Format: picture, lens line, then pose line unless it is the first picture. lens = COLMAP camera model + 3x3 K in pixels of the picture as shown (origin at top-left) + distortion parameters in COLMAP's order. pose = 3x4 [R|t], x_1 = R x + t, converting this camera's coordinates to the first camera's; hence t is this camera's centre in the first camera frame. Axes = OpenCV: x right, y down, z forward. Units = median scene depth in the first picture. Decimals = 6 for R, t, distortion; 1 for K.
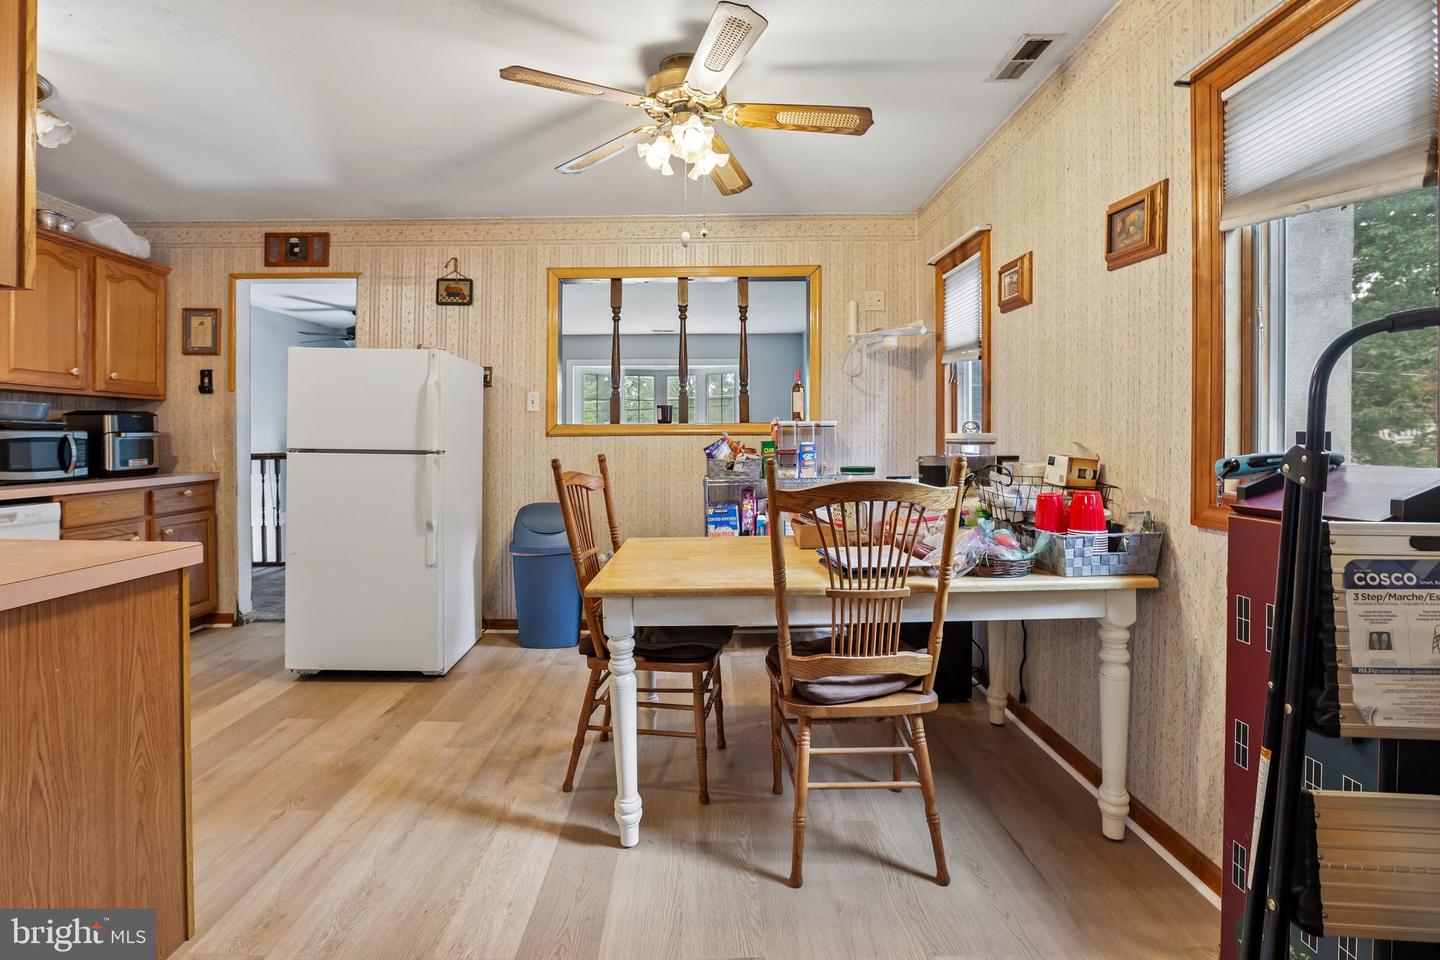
lens RADIAL K [[648.3, 0, 670.6], [0, 648.3, 435.4], [0, 0, 1]] dist [-0.036778, 0.019815]
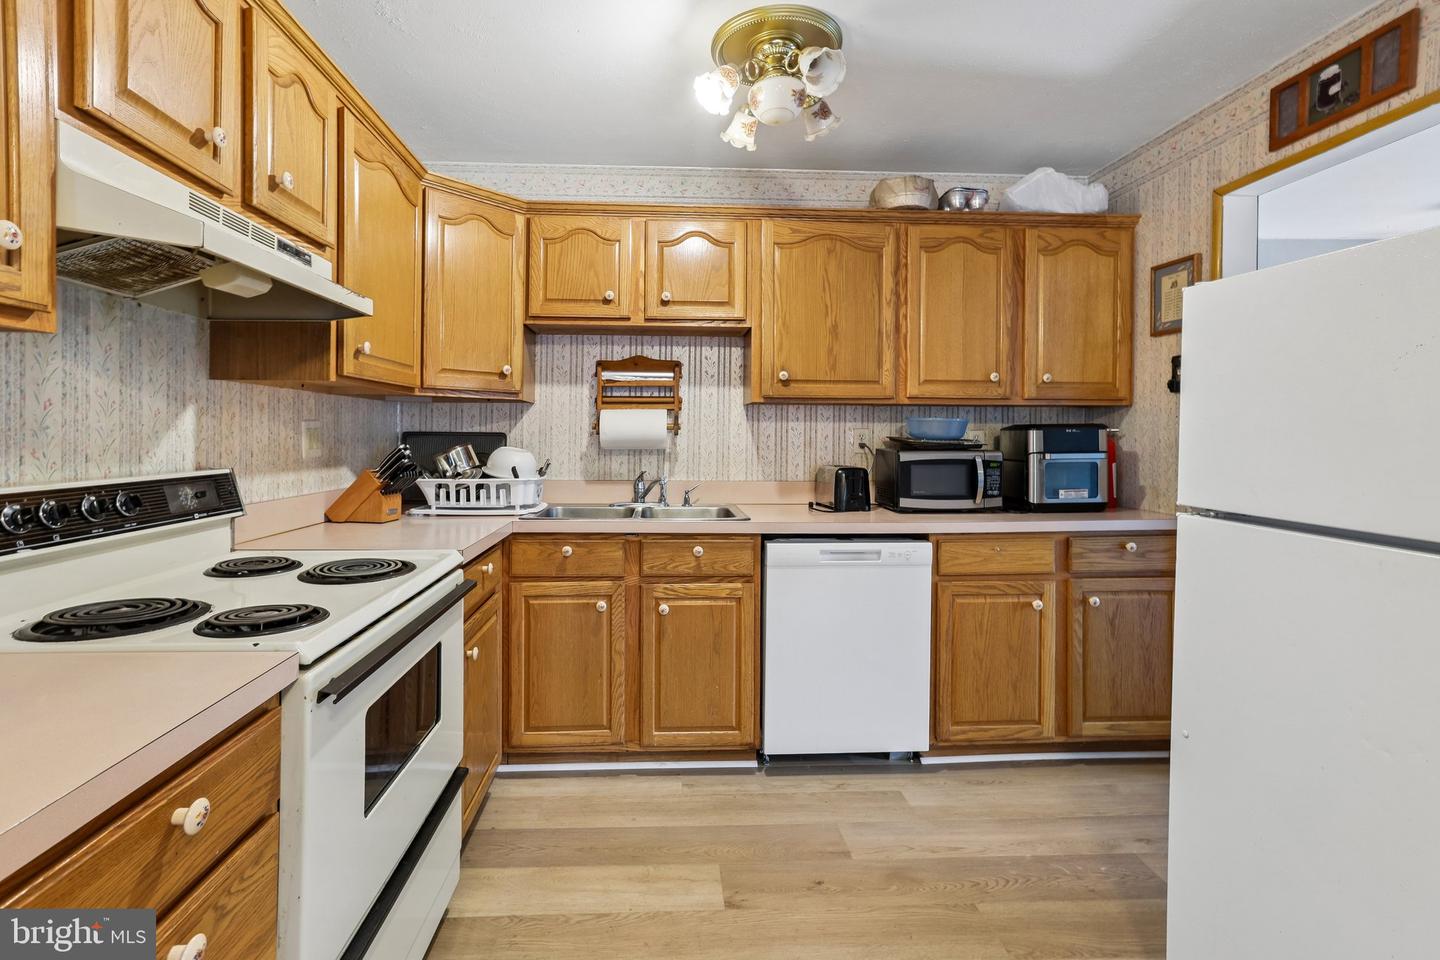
lens RADIAL K [[648.3, 0, 689.5], [0, 648.3, 440.1], [0, 0, 1]] dist [-0.036778, 0.019815]
pose [[0.076111, 0.009608, -0.997053, -0.130496], [-0.001329, 0.999954, 0.009535, -0.023939], [0.997098, 0.000599, 0.076120, 0.477439]]
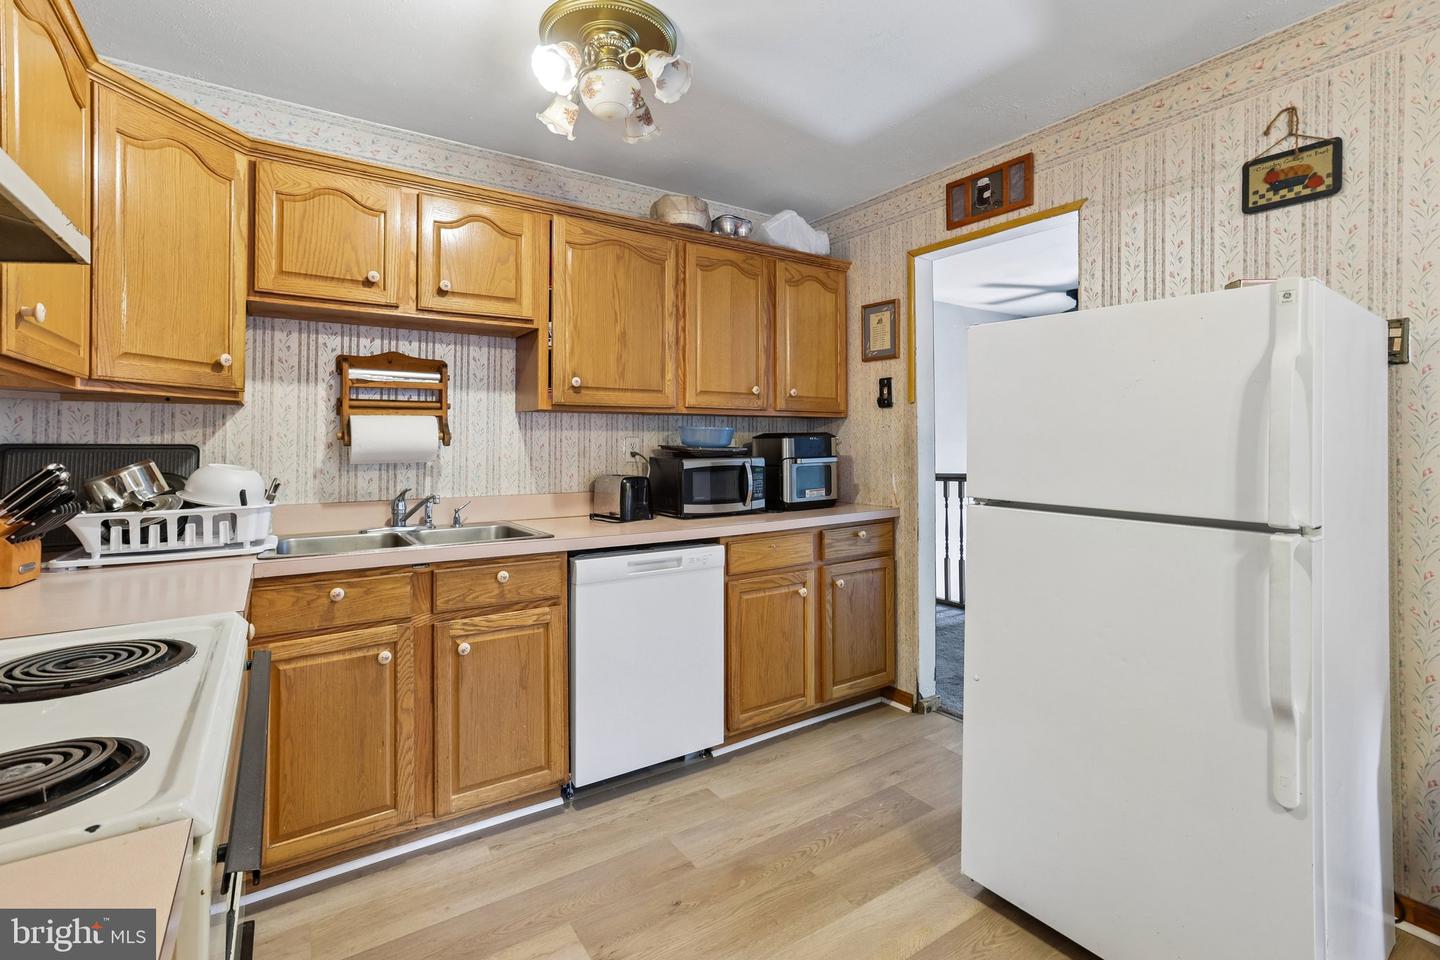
lens RADIAL K [[648.3, 0, 711.4], [0, 648.3, 437.7], [0, 0, 1]] dist [-0.036778, 0.019815]
pose [[0.573752, -0.007204, -0.818998, -0.194923], [0.004814, 0.999974, -0.005423, -0.025623], [0.819015, -0.000831, 0.573771, 0.368942]]
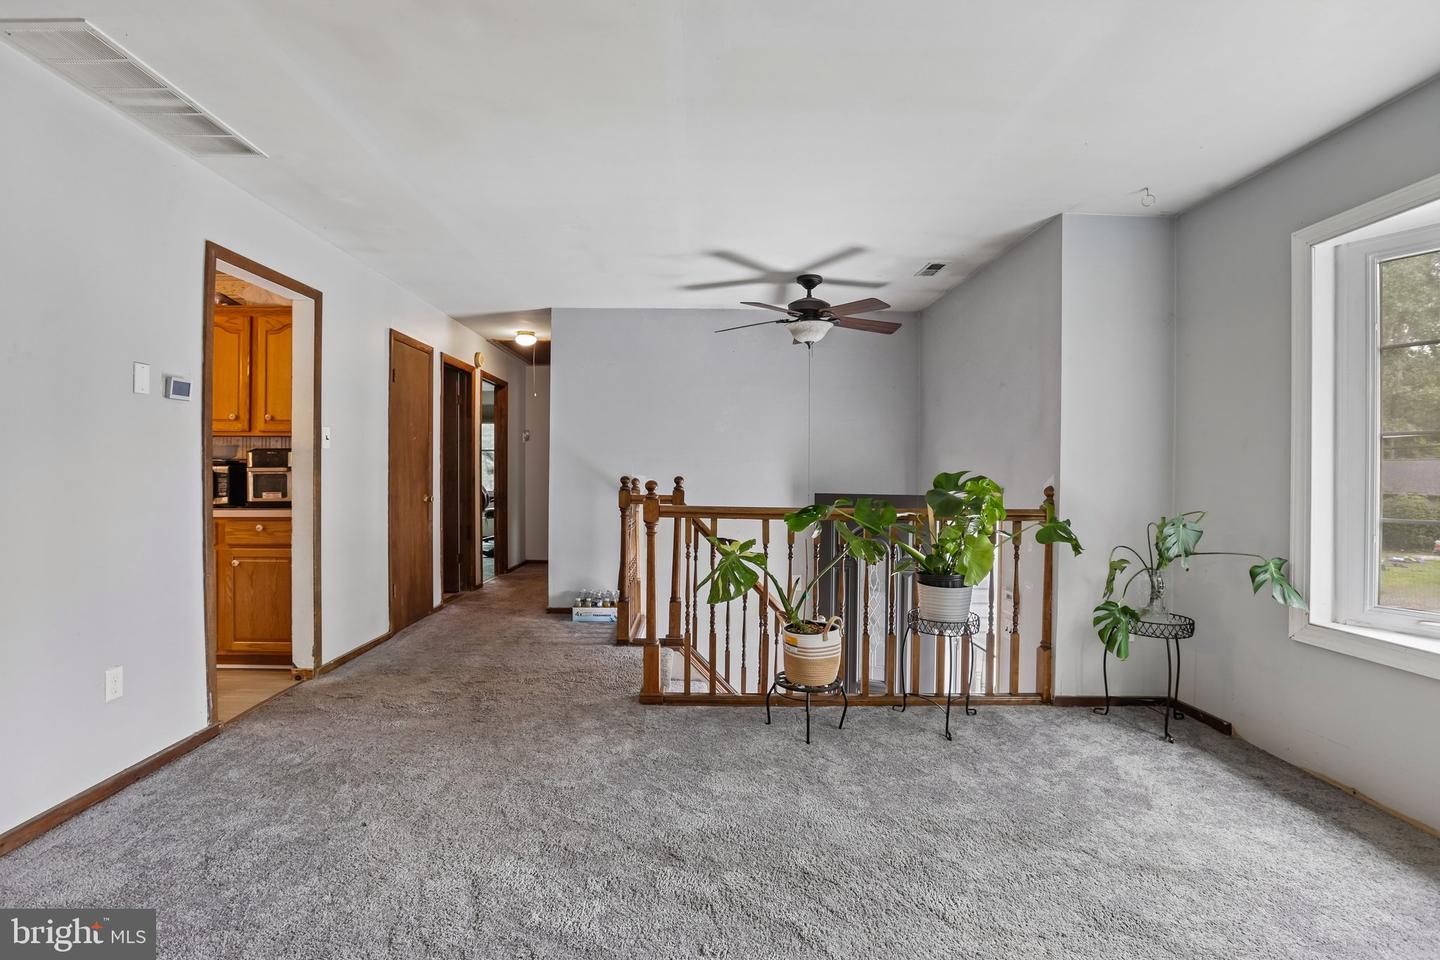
lens RADIAL K [[648.3, 0, 714.3], [0, 648.3, 485.5], [0, 0, 1]] dist [-0.036778, 0.019815]
pose [[0.018727, 0.016597, -0.999687, 0.254373], [-0.007664, 0.999835, 0.016455, 0.001712], [0.999795, 0.007354, 0.018851, 1.631346]]
